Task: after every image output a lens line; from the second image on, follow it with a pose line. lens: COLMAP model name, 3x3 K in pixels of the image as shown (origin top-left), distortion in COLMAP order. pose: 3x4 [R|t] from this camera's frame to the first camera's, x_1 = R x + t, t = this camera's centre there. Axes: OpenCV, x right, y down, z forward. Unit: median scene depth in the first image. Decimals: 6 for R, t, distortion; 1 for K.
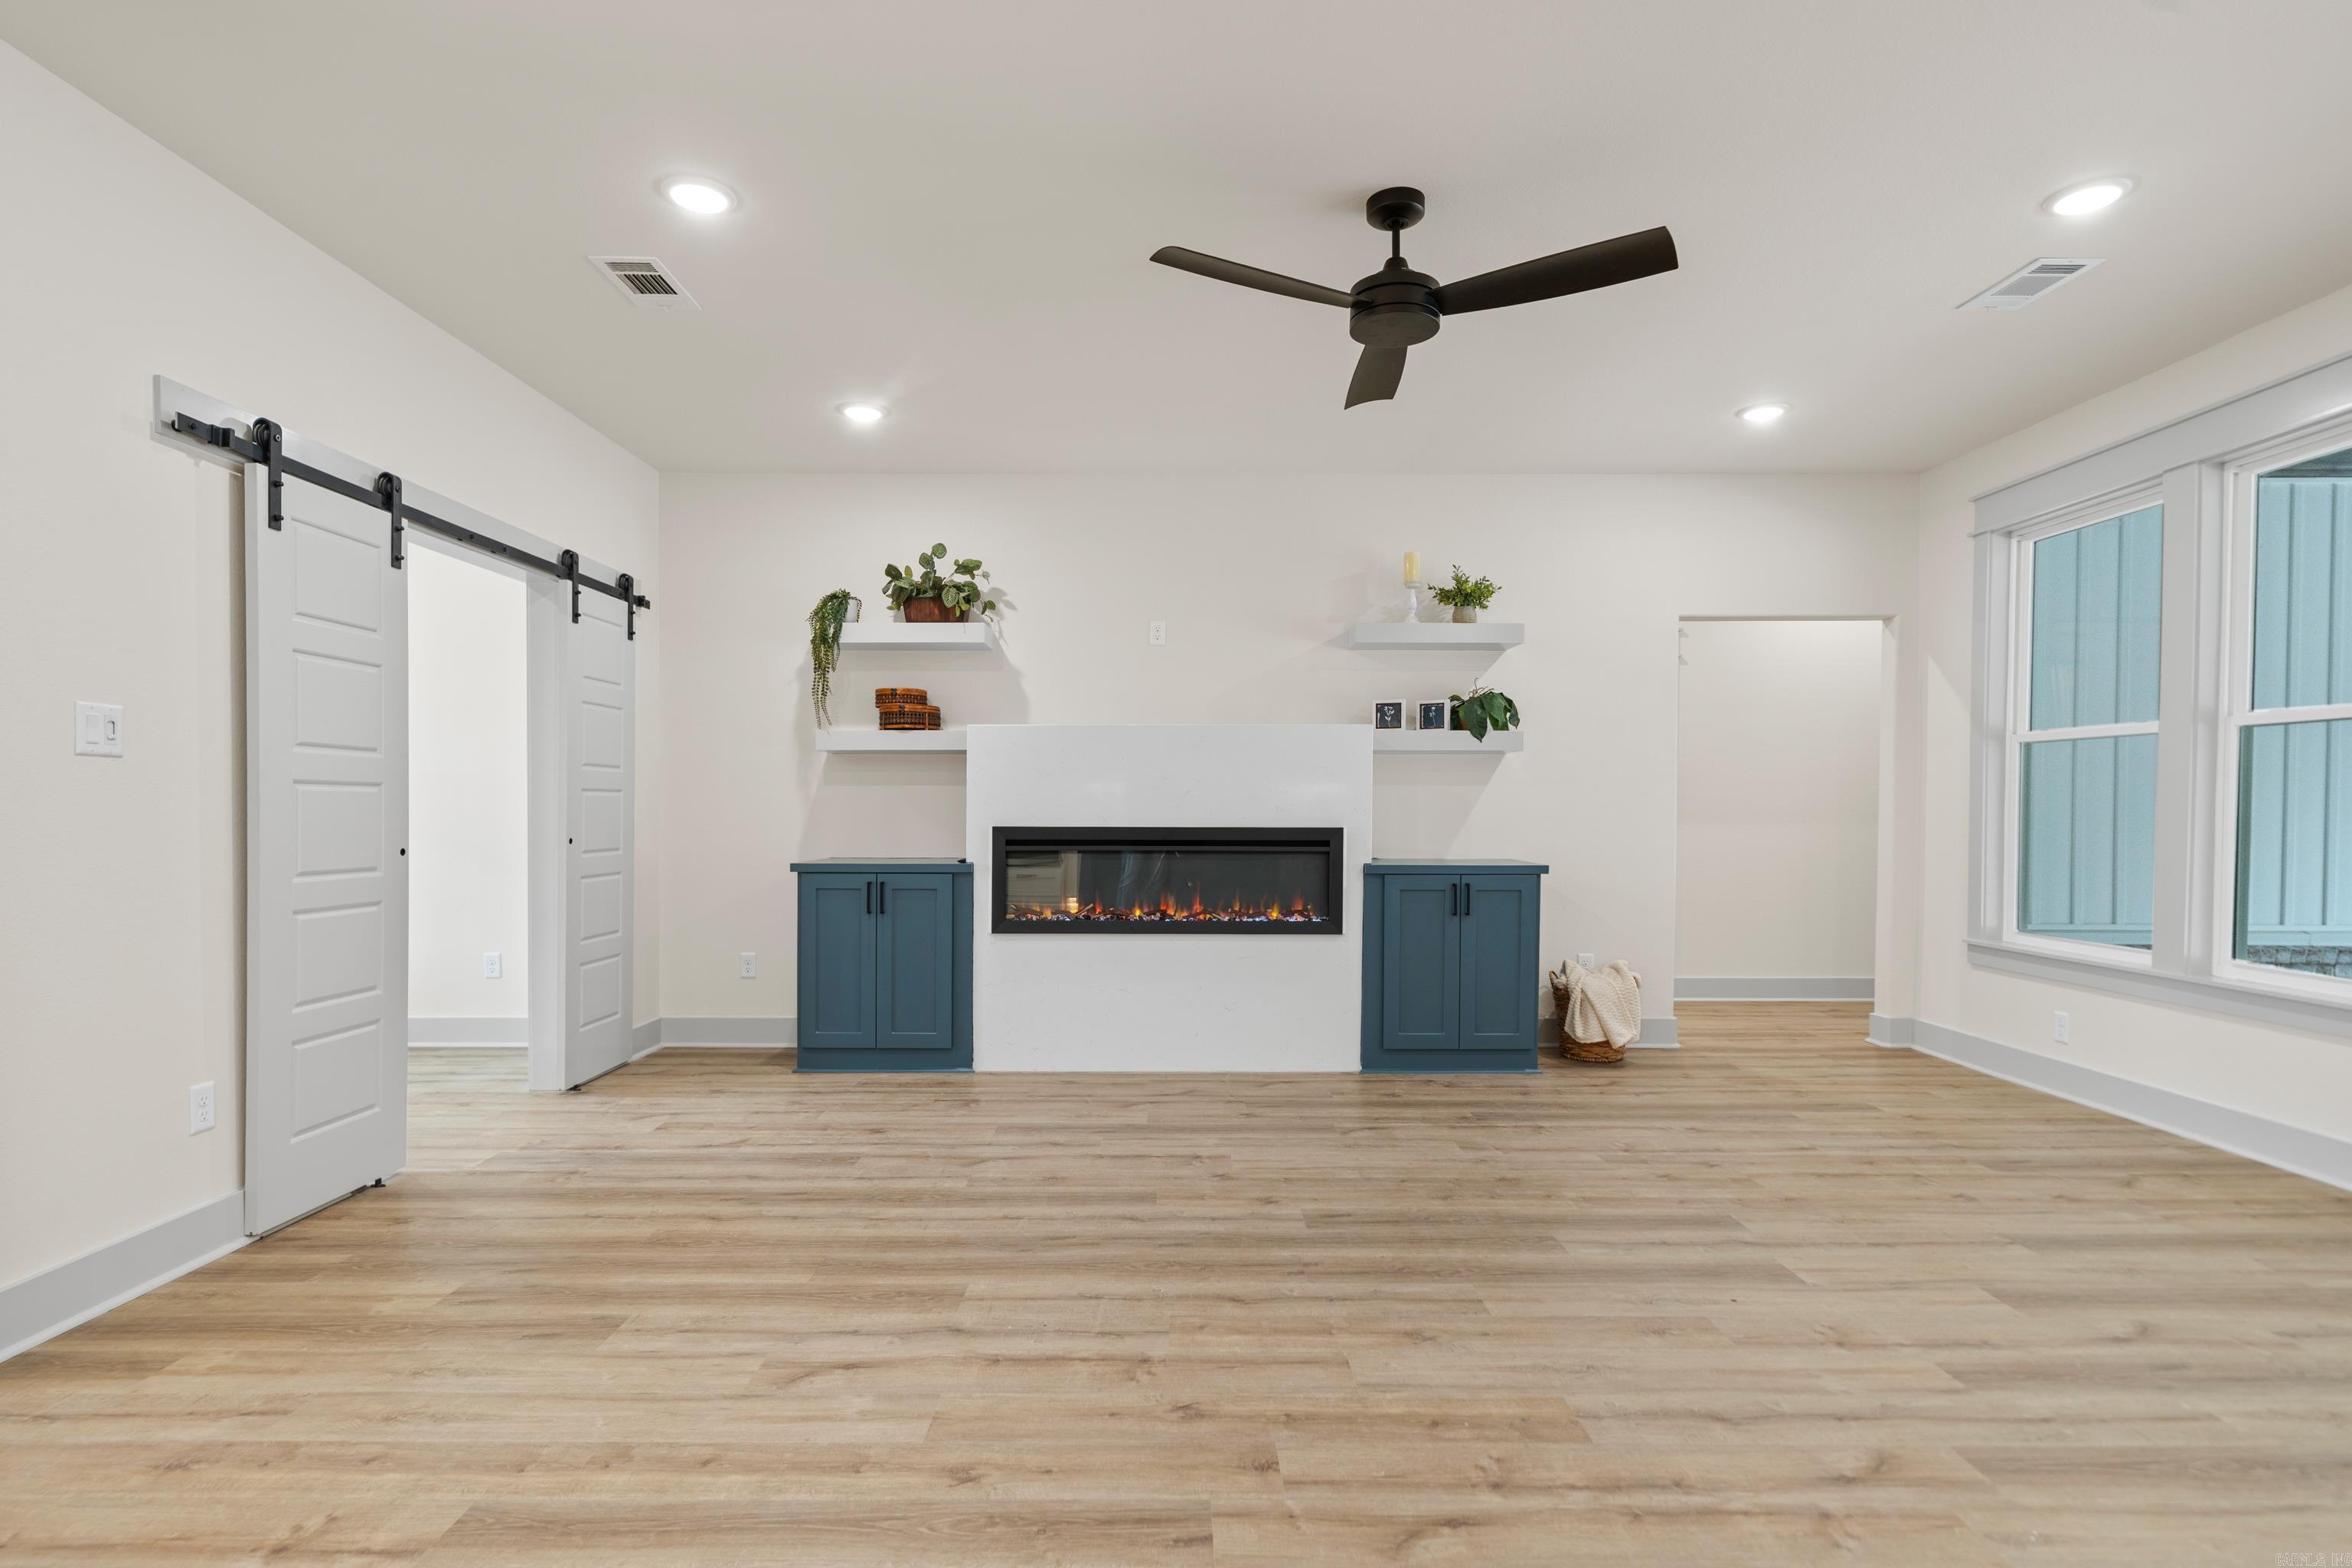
lens RADIAL K [[1285.0, 0, 1240.7], [0, 1285.0, 824.3], [0, 0, 1]] dist [0.005412, 0.000370]
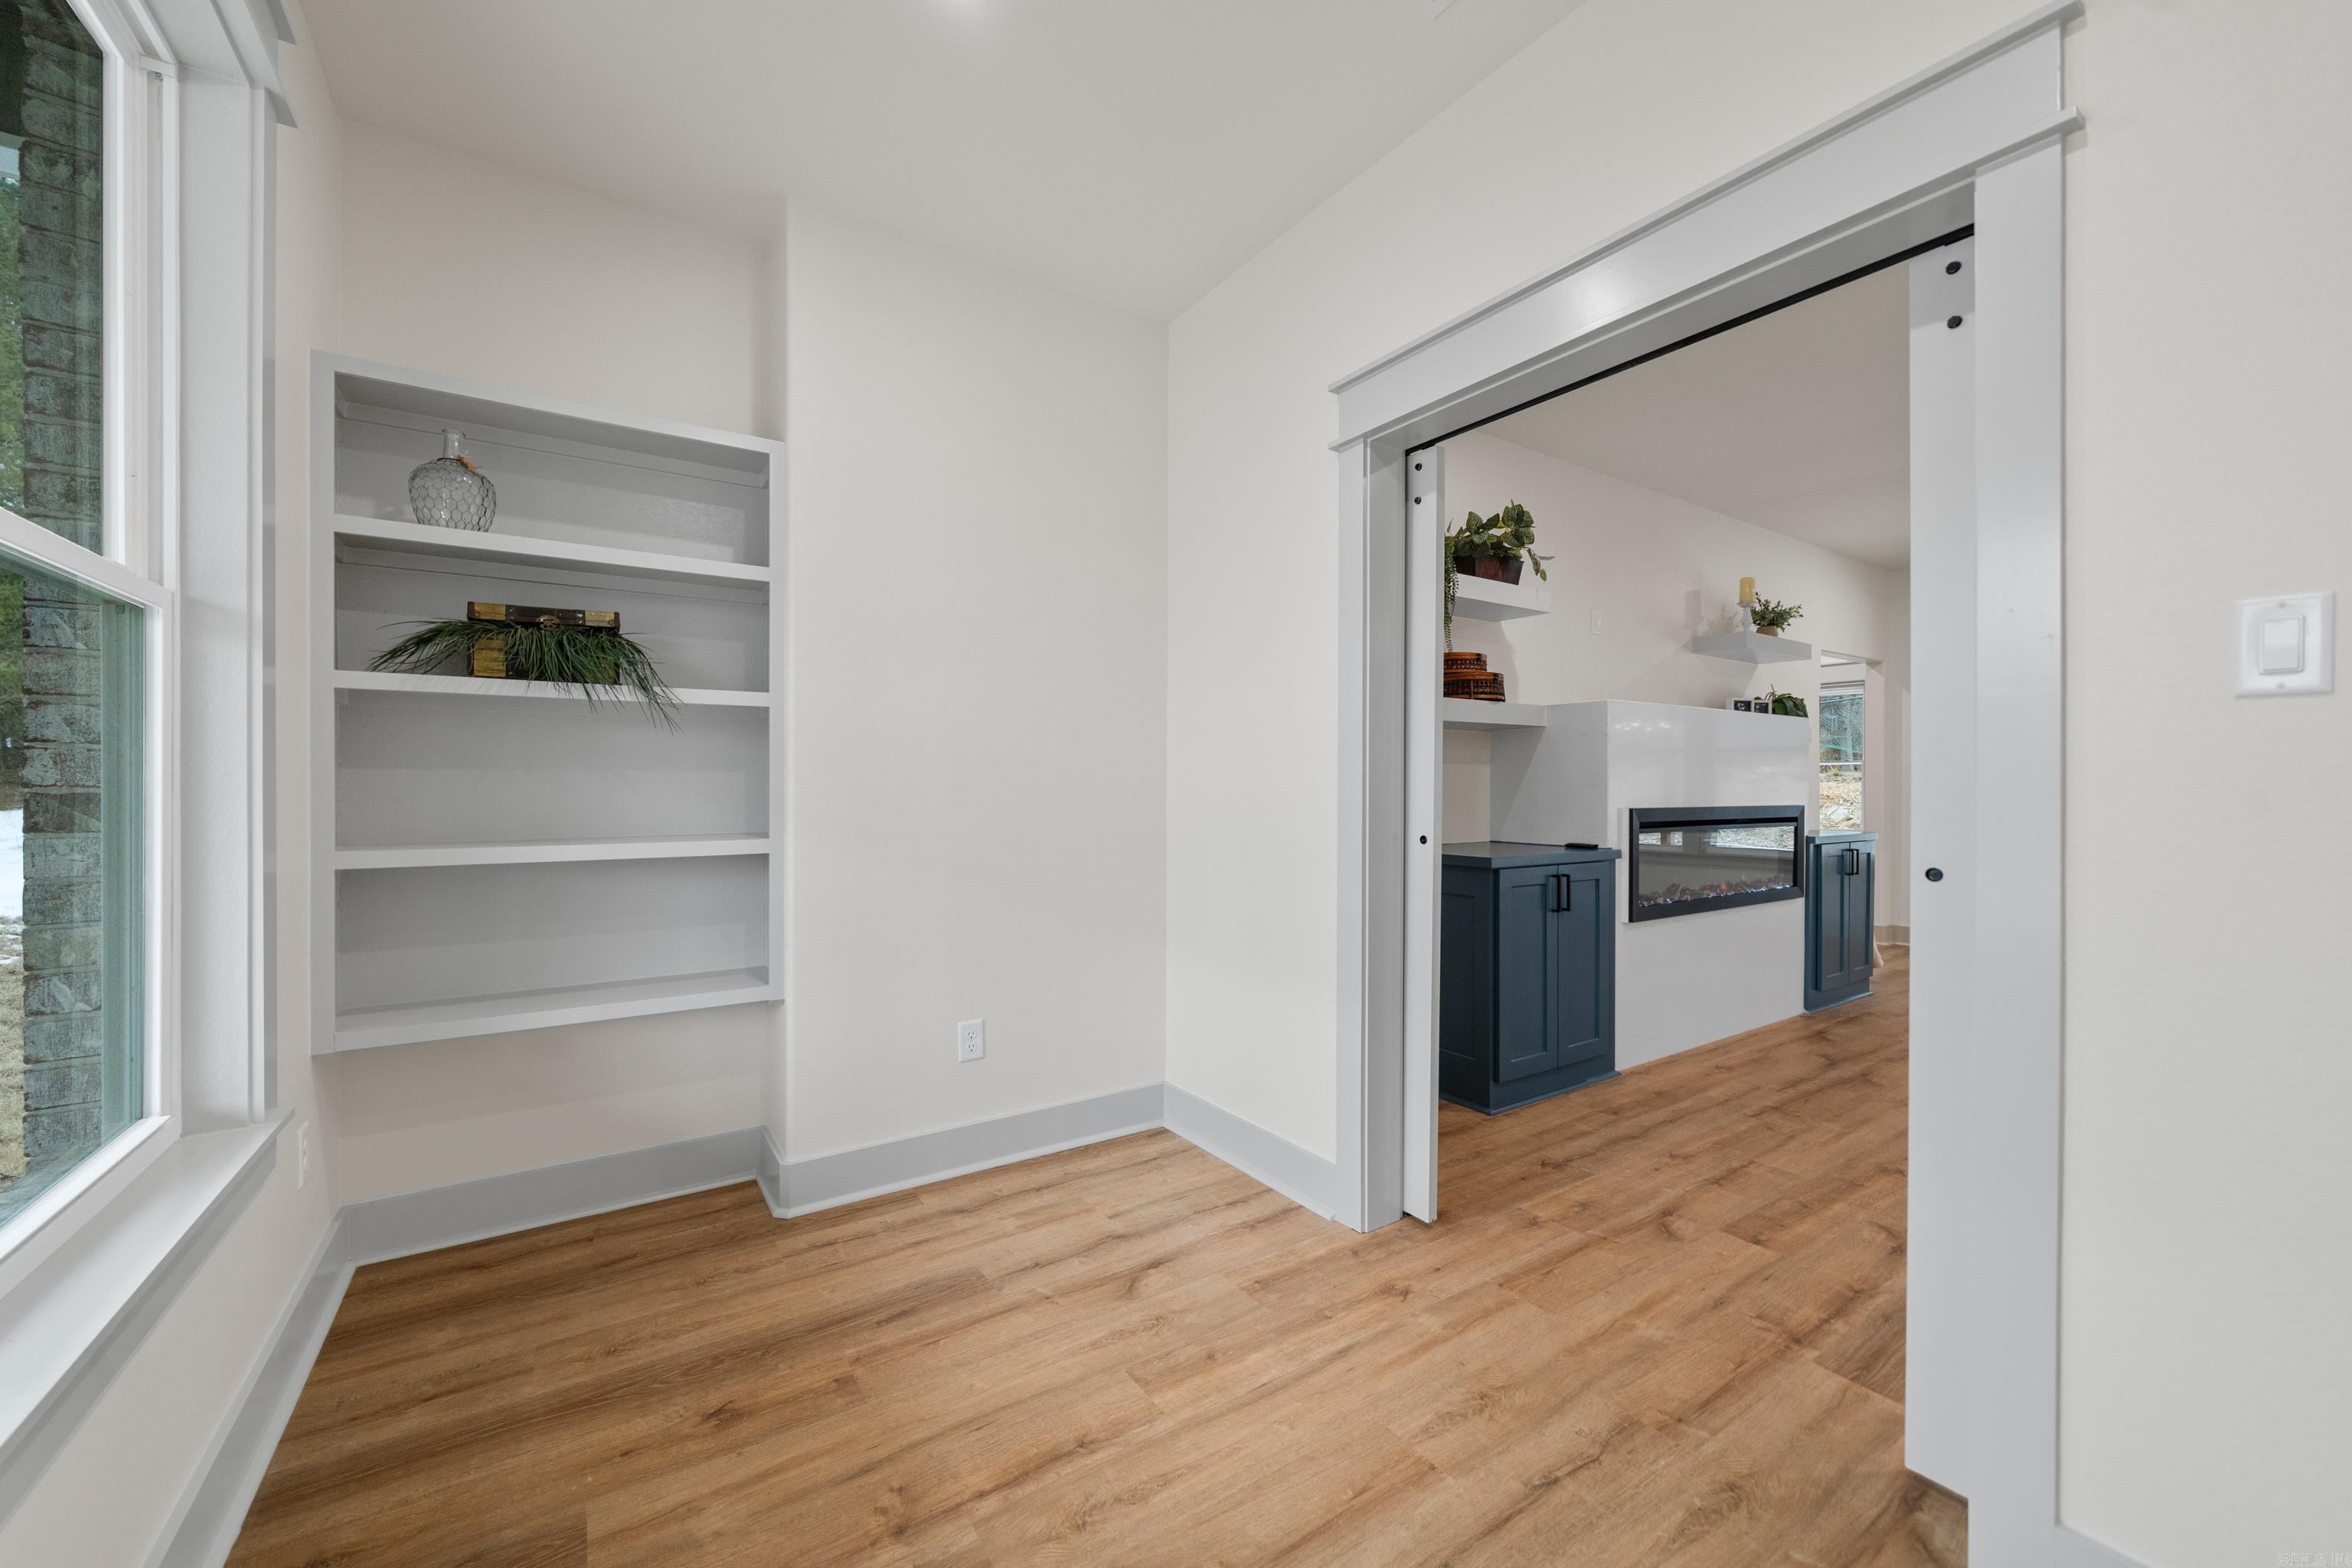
lens RADIAL K [[892.6, 0, 1165.2], [0, 892.6, 792.9], [0, 0, 1]] dist [-0.023299, -0.000067]
pose [[0.826873, -0.004324, 0.562372, -0.845717], [0.007187, 0.999970, -0.002879, -0.010161], [-0.562342, 0.006423, 0.826880, 0.665398]]
